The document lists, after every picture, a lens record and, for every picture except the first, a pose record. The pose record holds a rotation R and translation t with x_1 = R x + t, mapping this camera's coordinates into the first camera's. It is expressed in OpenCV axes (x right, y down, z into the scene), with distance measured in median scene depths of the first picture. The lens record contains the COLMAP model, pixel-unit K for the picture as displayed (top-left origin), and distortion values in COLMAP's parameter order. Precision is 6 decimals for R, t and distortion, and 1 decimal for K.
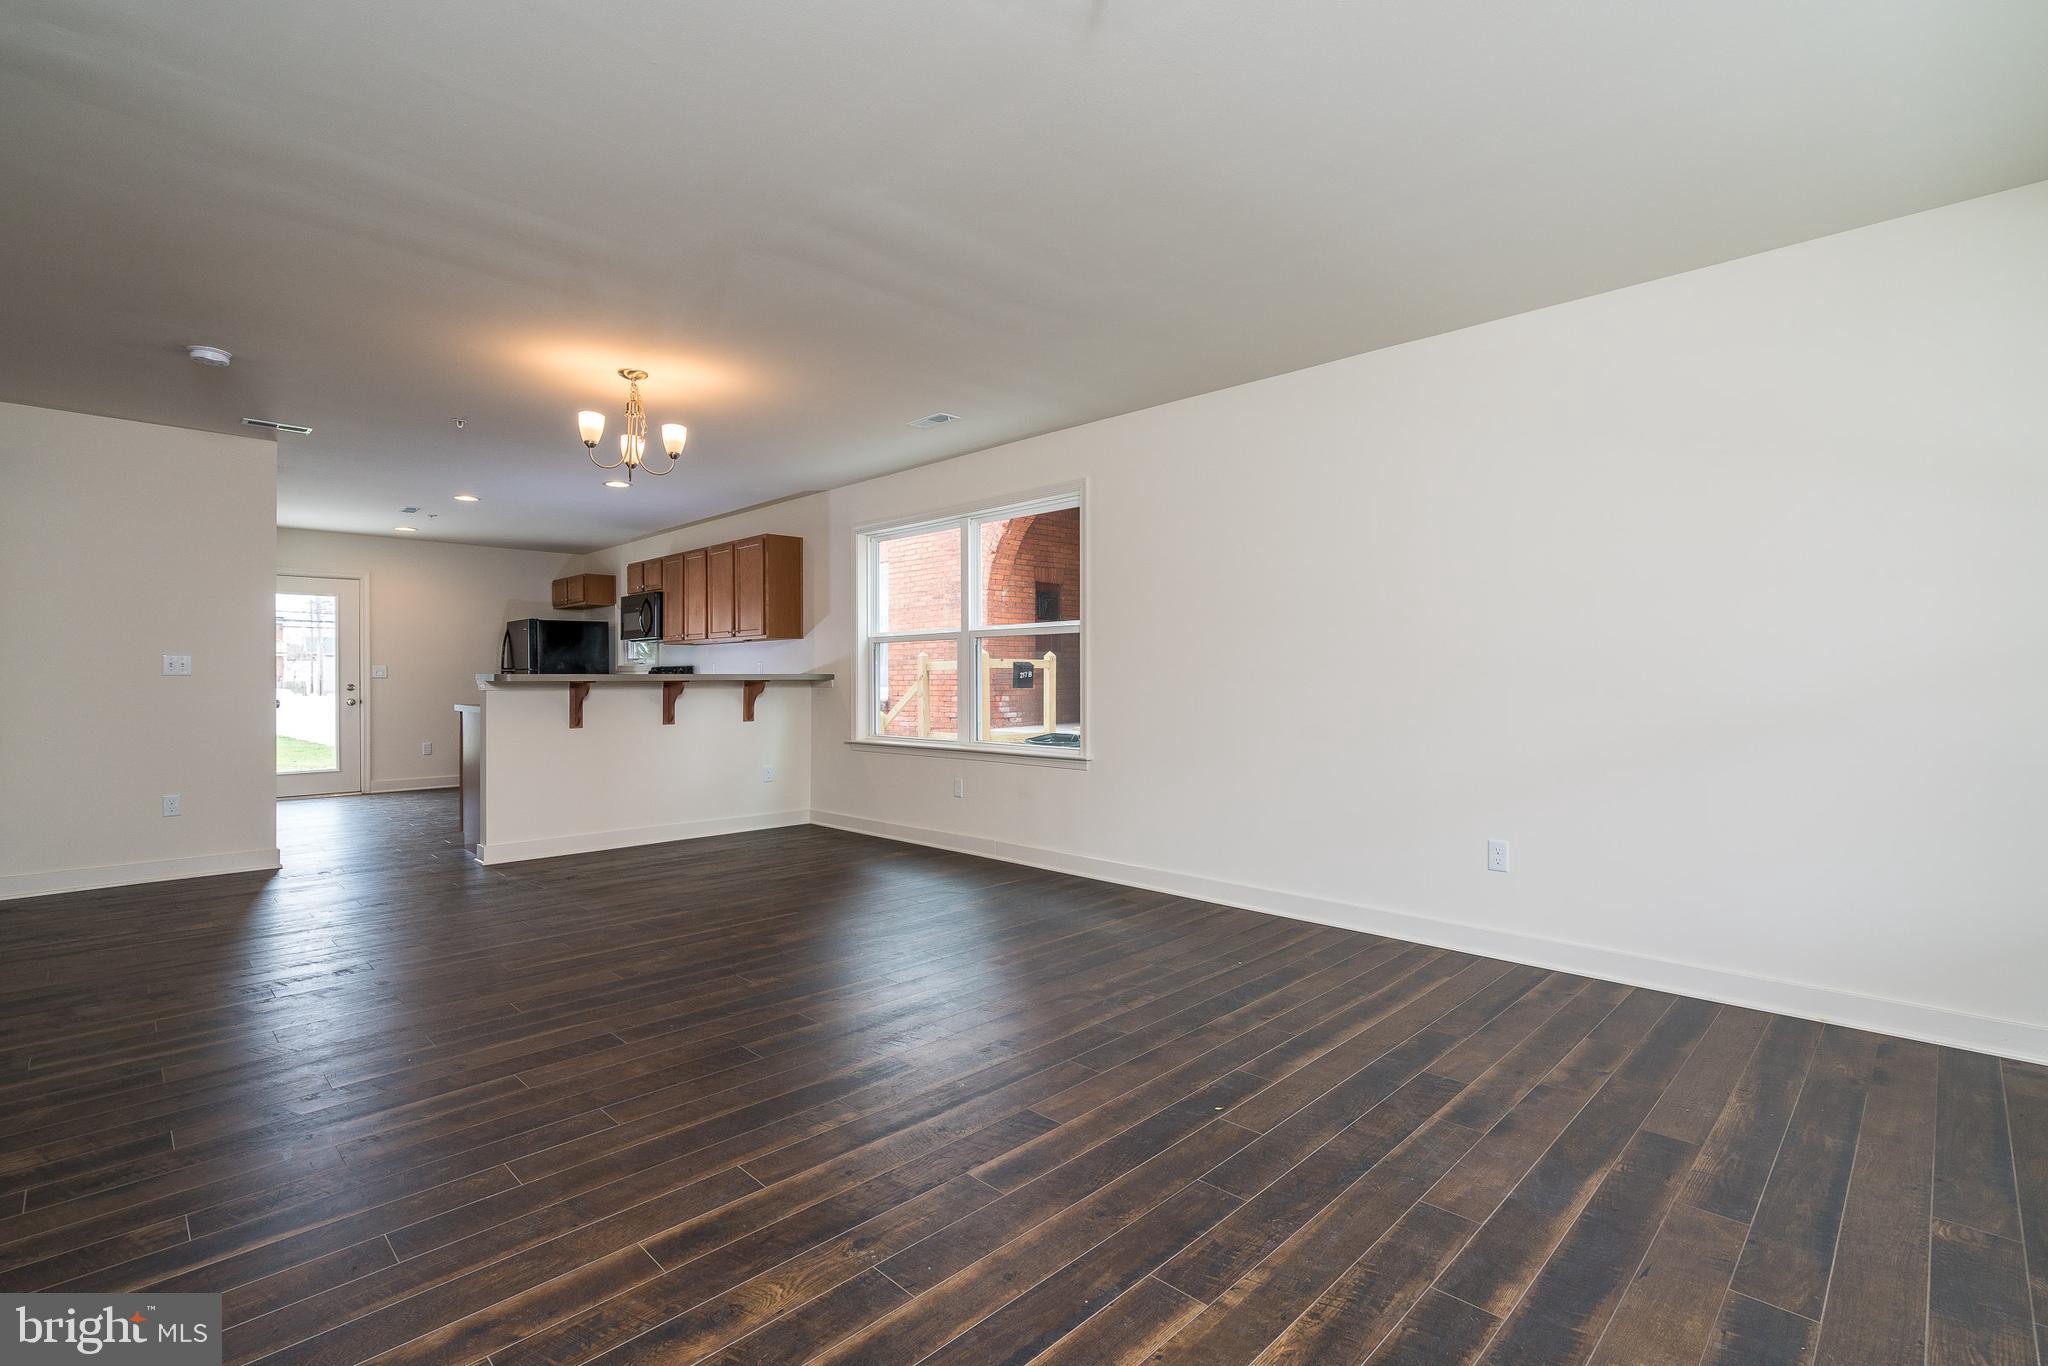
lens RADIAL K [[944.2, 0, 1009.6], [0, 944.2, 693.9], [0, 0, 1]] dist [-0.002831, -0.000091]
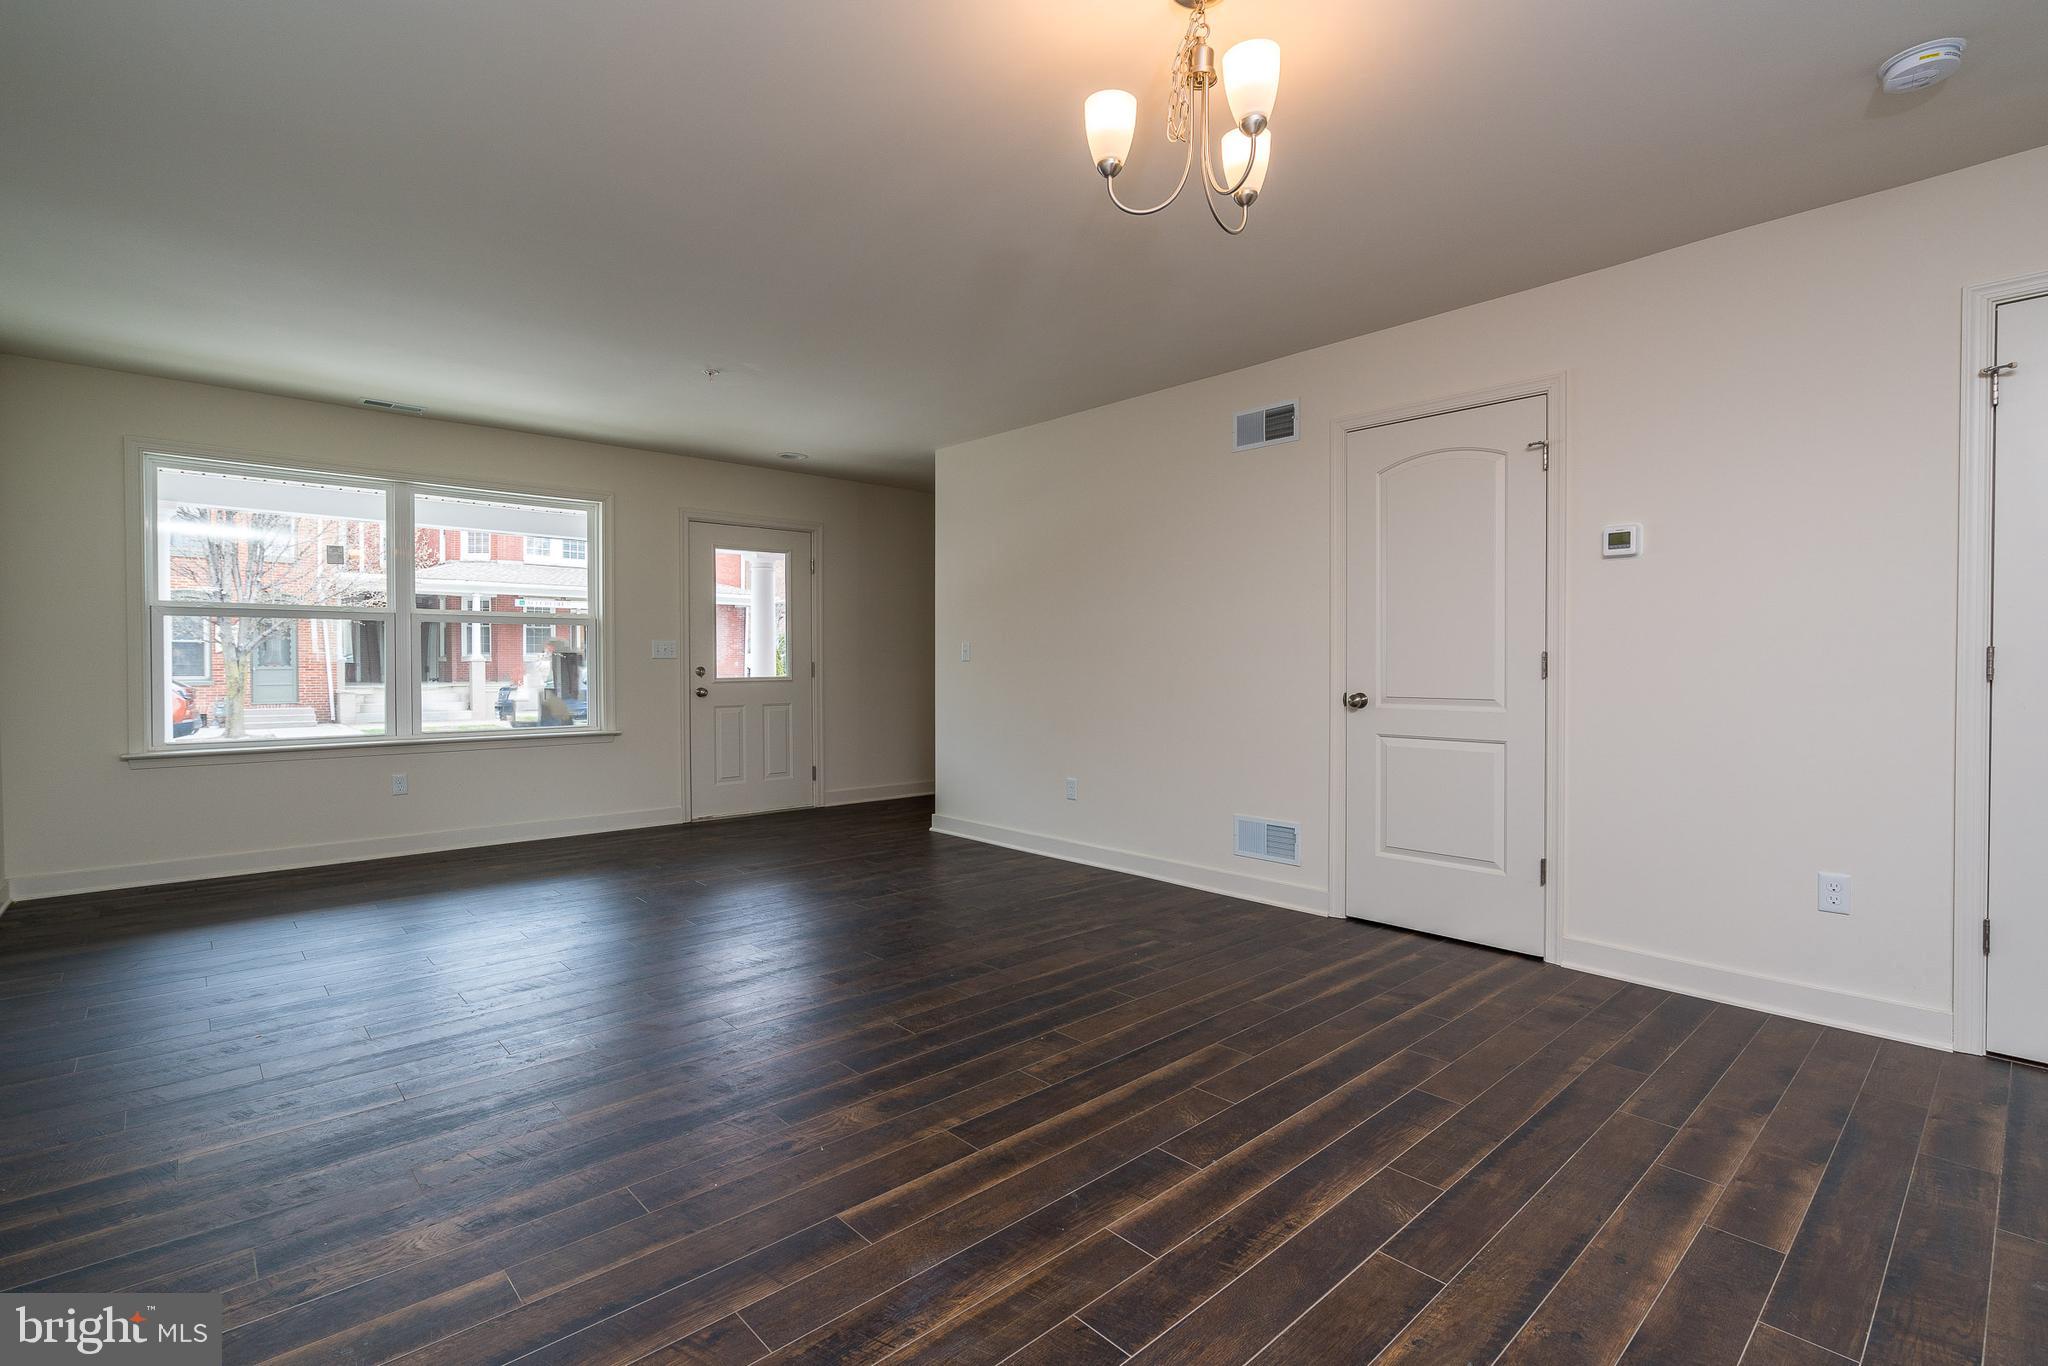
lens RADIAL K [[944.2, 0, 1030.1], [0, 944.2, 672.1], [0, 0, 1]] dist [-0.002831, -0.000091]
pose [[-0.999839, -0.001051, 0.017890, -0.411892], [-0.000645, 0.999743, 0.022672, -0.023962], [-0.017909, 0.022657, -0.999583, 1.838636]]
